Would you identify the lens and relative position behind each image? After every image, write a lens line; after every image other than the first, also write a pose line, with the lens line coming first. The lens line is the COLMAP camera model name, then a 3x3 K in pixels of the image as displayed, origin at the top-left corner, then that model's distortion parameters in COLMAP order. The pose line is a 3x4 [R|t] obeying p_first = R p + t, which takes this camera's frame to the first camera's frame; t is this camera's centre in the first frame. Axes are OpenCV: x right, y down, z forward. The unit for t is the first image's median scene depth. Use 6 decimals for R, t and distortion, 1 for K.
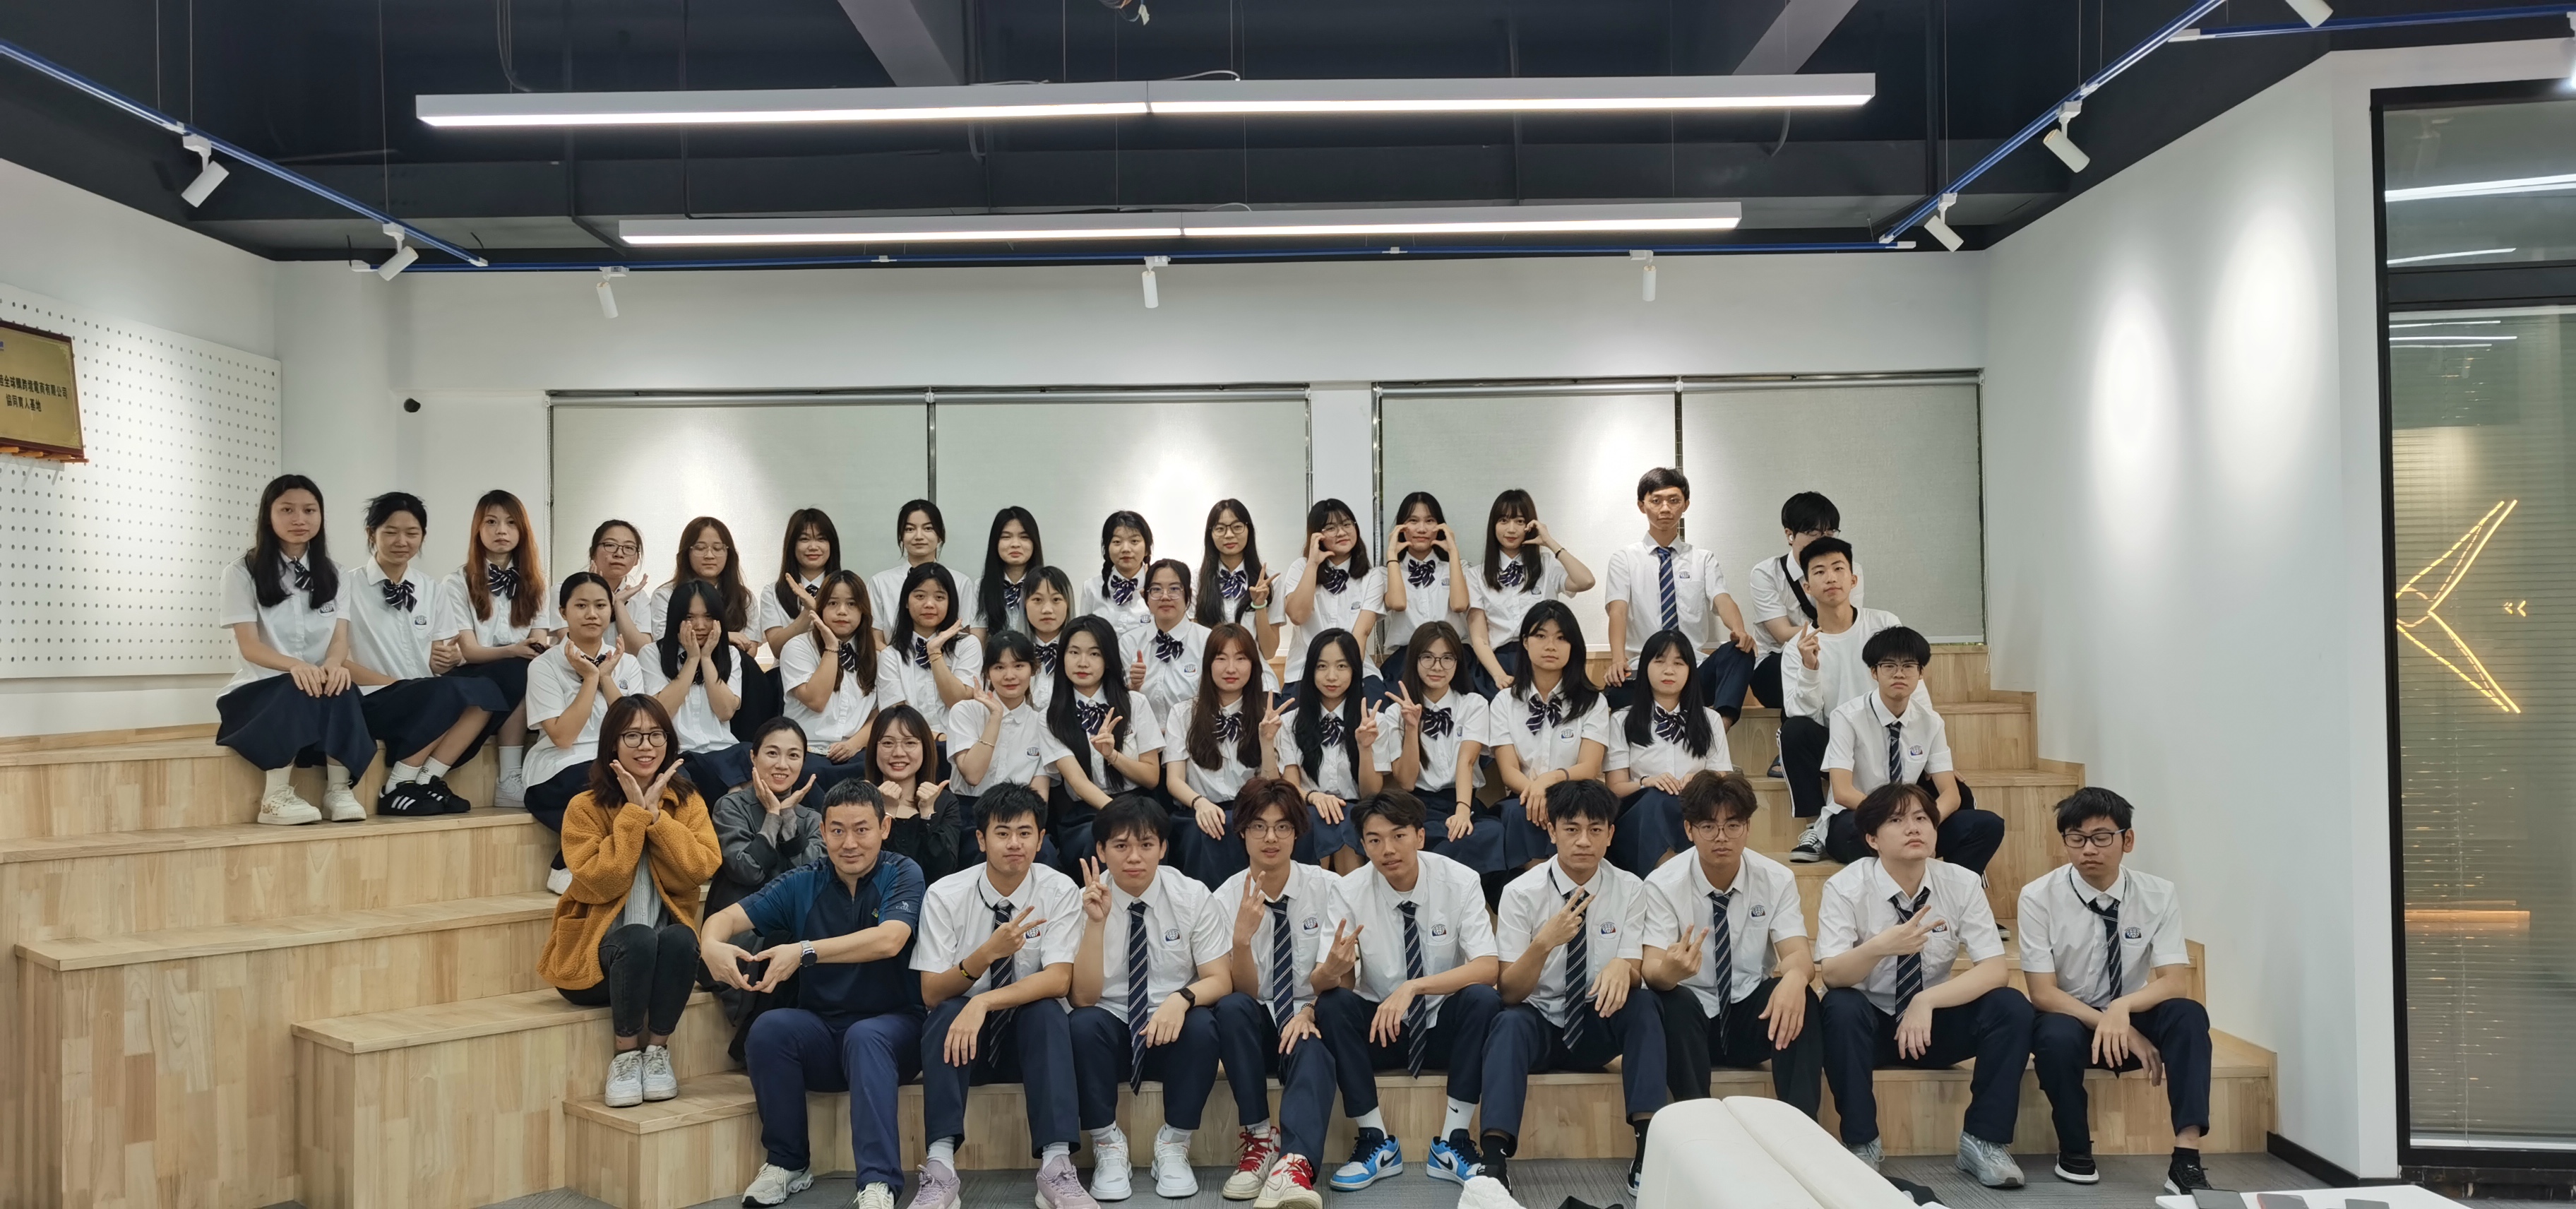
lens RADIAL K [[1897.7, 0, 1289.7], [0, 1897.7, 615.5], [0, 0, 1]] dist [0.074298, -0.109886]
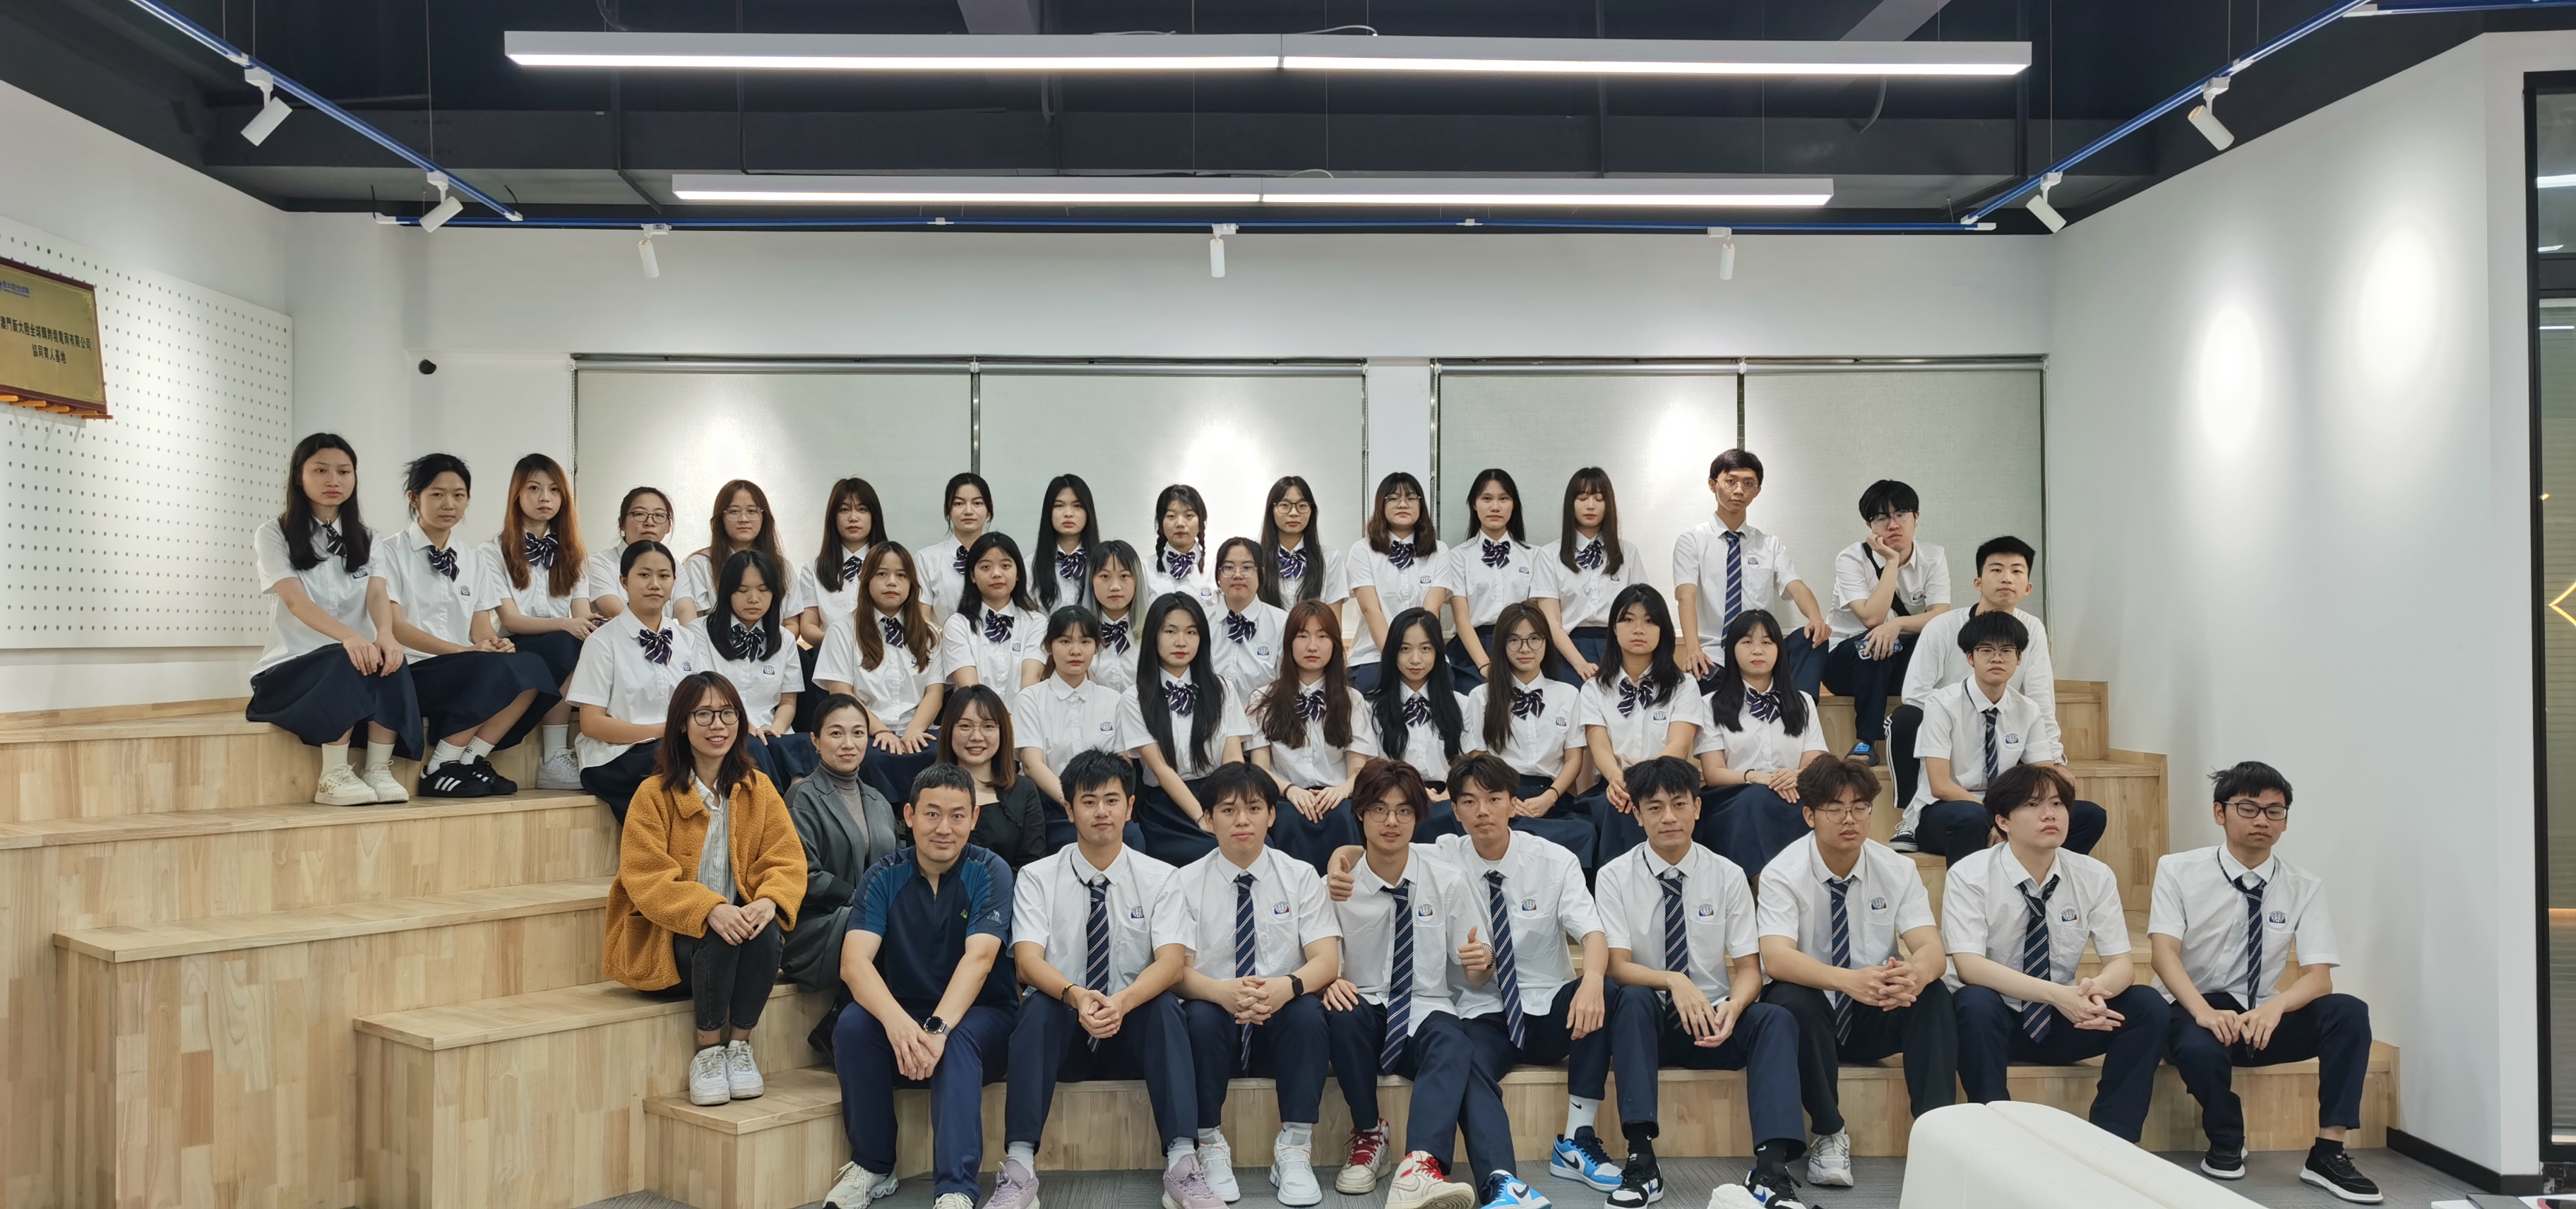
lens RADIAL K [[1897.5, 0, 1288.0], [0, 1897.5, 604.5], [0, 0, 1]] dist [0.074015, -0.113877]
pose [[0.998716, 0.009498, 0.049767, -0.101652], [-0.009516, 0.999955, 0.000127, 0.005420], [-0.049763, -0.000600, 0.998761, 0.036905]]
